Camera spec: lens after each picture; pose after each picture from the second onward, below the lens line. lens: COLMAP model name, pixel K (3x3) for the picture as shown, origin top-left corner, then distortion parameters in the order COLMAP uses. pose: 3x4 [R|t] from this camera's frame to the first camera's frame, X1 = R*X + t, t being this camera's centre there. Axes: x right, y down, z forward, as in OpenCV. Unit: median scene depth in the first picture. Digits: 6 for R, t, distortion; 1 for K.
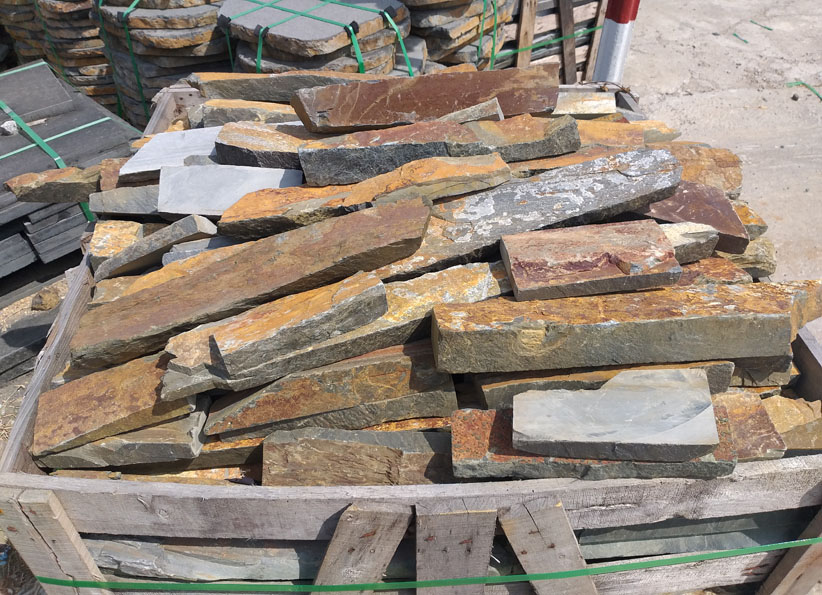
lens RADIAL K [[626.7, 0, 414.3], [0, 626.7, 295.4], [0, 0, 1]] dist [-0.029721, -0.019507]
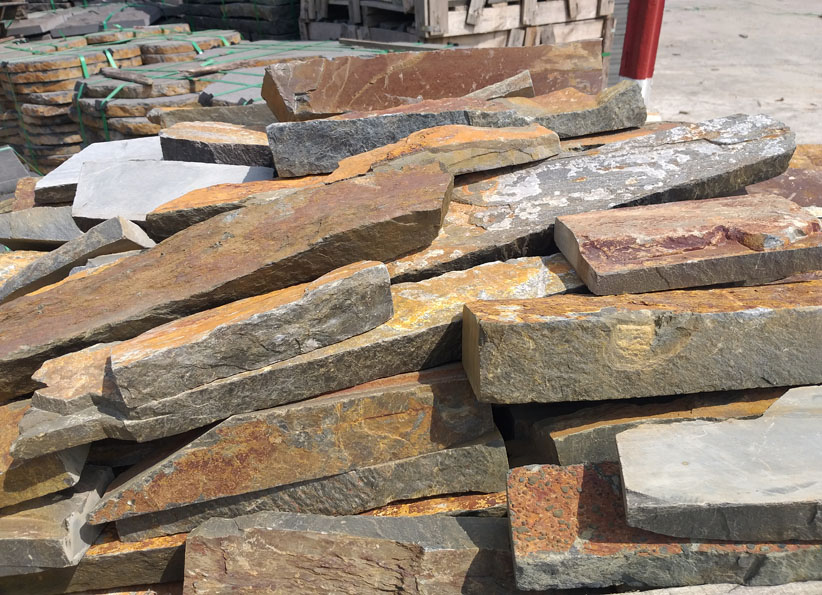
lens RADIAL K [[626.7, 0, 406.1], [0, 626.7, 298.0], [0, 0, 1]] dist [-0.029721, -0.019507]
pose [[0.999765, -0.021667, -0.000655, -0.028232], [0.020968, 0.974262, -0.224442, 0.149207], [0.005501, 0.224376, 0.974487, 0.374749]]
